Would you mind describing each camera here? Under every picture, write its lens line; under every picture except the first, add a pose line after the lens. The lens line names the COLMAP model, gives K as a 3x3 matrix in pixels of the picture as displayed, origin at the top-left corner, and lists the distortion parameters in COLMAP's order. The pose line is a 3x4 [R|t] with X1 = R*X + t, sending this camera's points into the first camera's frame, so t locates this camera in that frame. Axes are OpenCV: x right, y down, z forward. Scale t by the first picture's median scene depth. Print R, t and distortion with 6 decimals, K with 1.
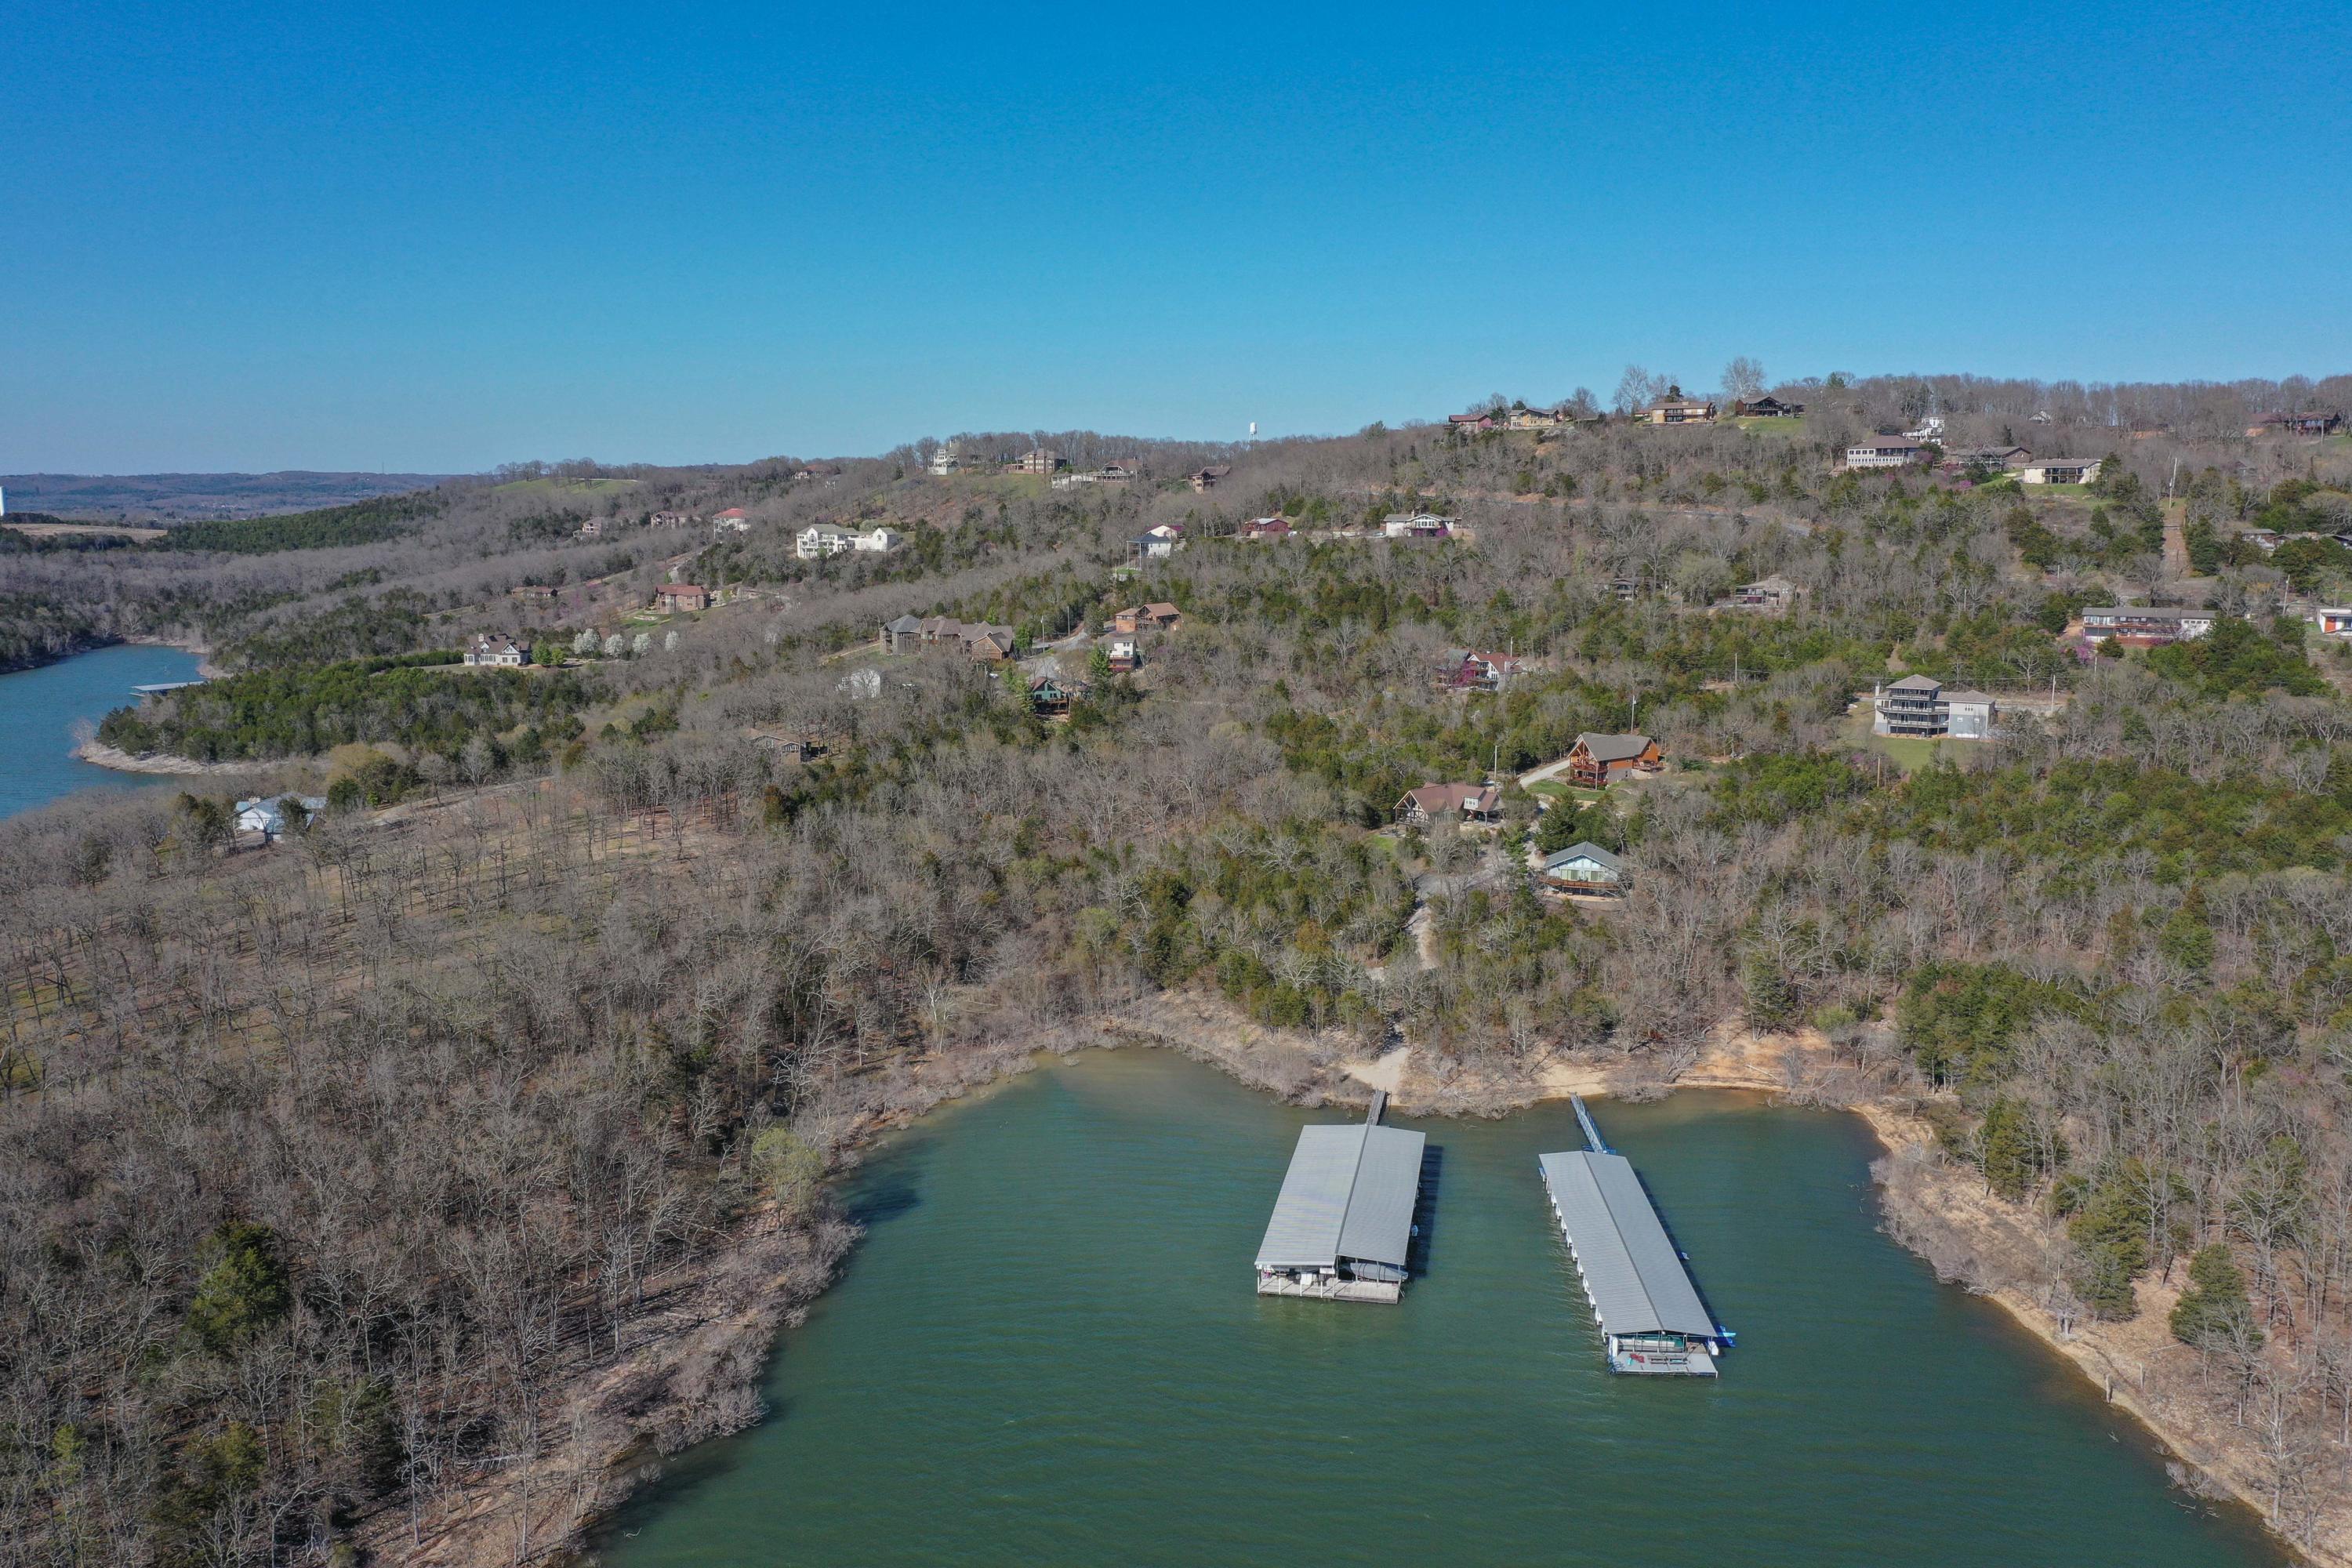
lens RADIAL K [[1854.1, 0, 1178.6], [0, 1854.1, 782.4], [0, 0, 1]] dist [-0.000076, 0.001496]
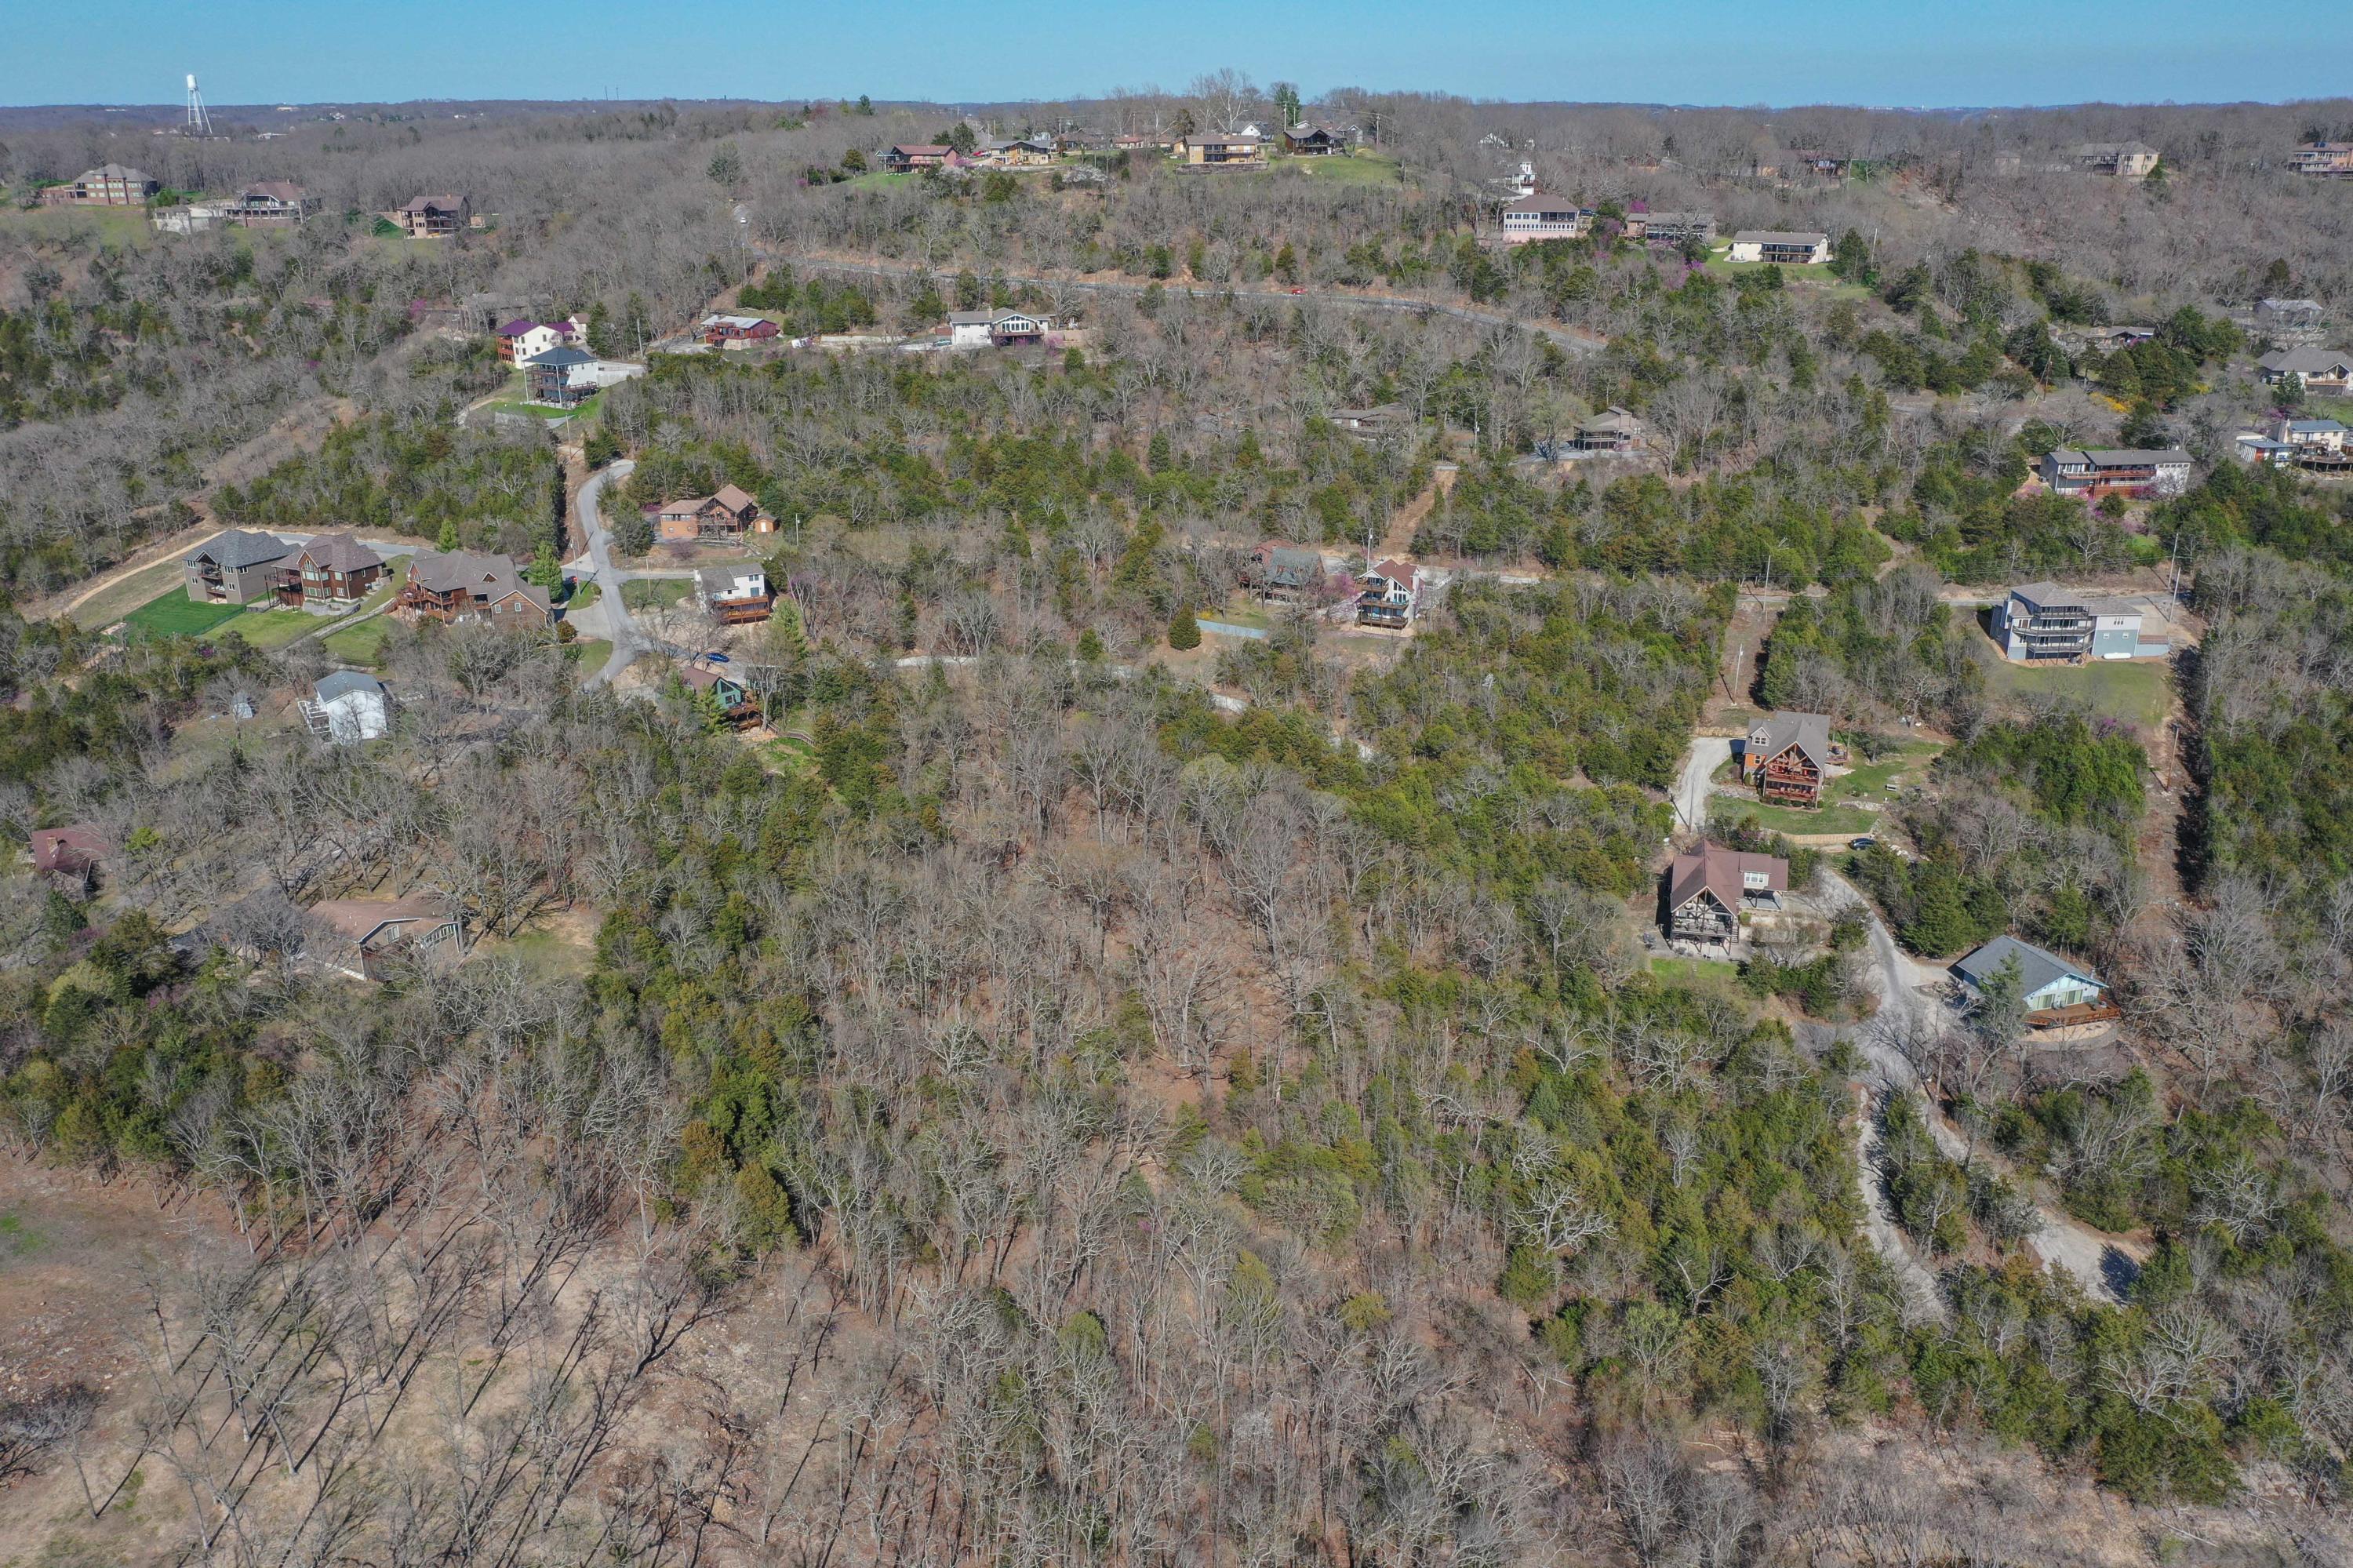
lens RADIAL K [[1855.0, 0, 1182.4], [0, 1855.0, 801.9], [0, 0, 1]] dist [-0.000076, 0.001496]
pose [[0.837496, -0.191057, 0.511955, -0.259321], [0.088514, 0.971944, 0.217922, -0.132110], [-0.539227, -0.137194, 0.830911, 0.400760]]
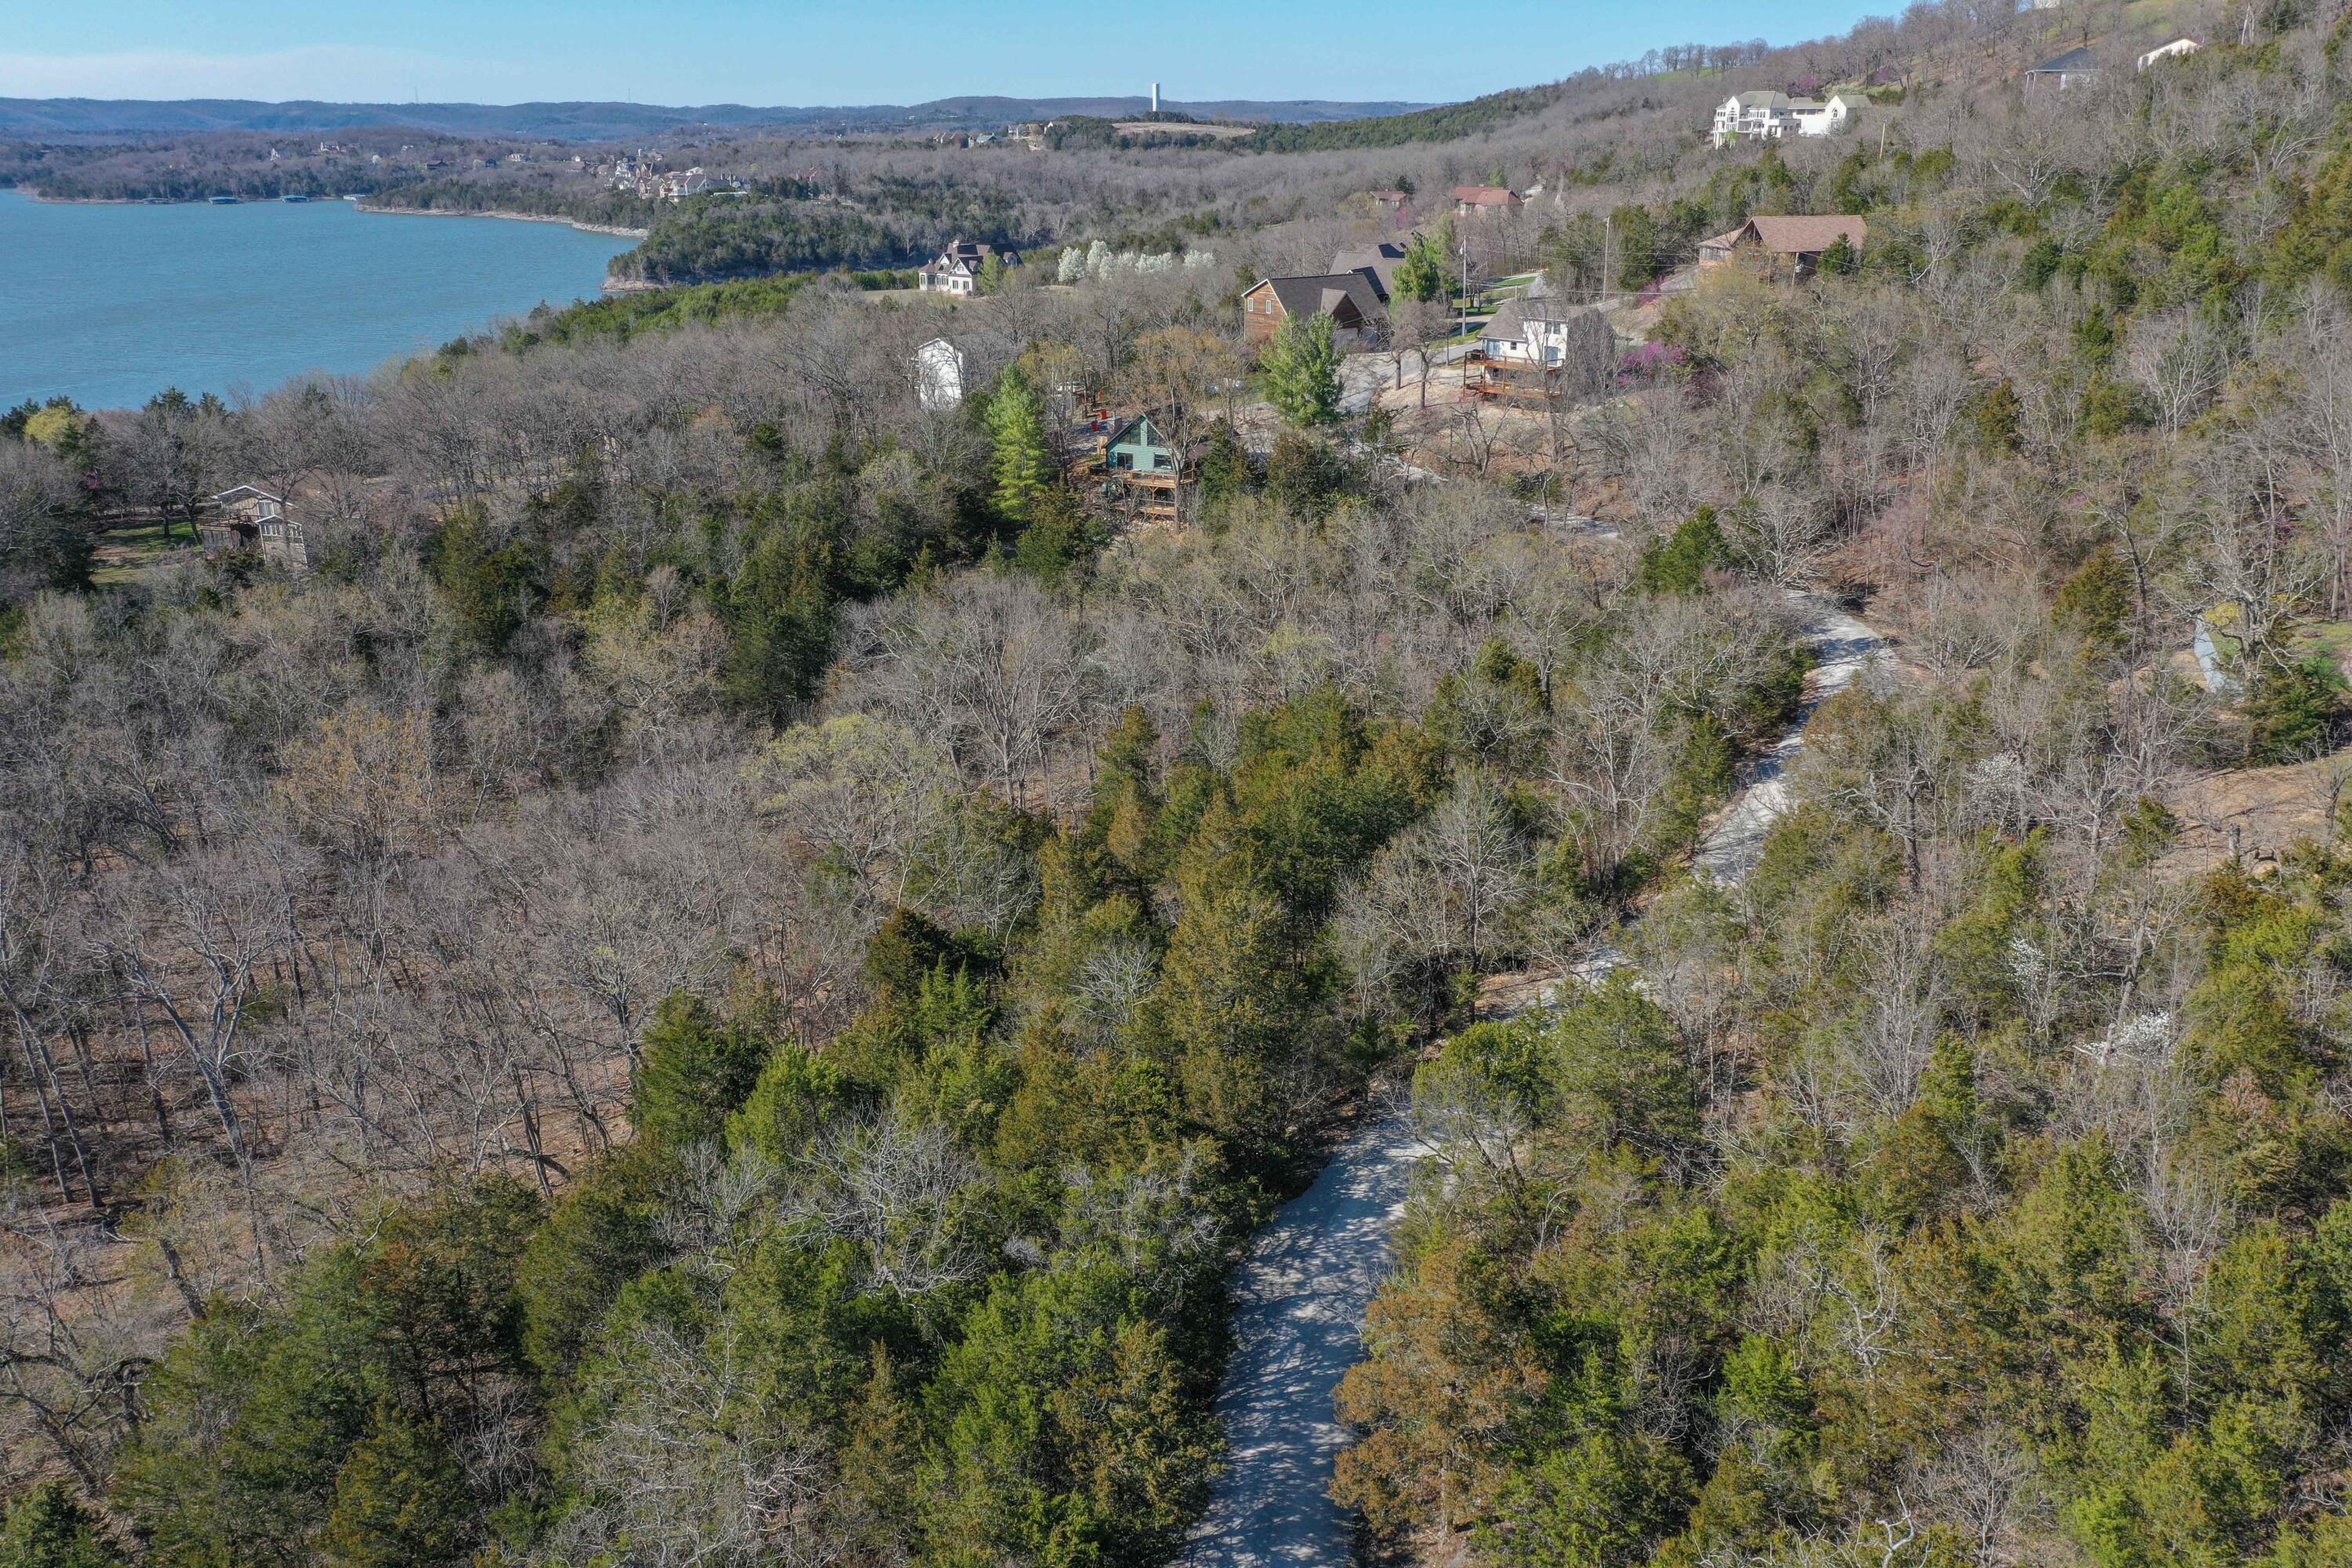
lens RADIAL K [[1854.1, 0, 1165.8], [0, 1854.1, 786.3], [0, 0, 1]] dist [-0.000076, 0.001496]
pose [[0.744174, 0.227795, -0.627944, 0.160220], [-0.107104, 0.968585, 0.224437, -0.064690], [0.659343, -0.099765, 0.745194, 0.729112]]
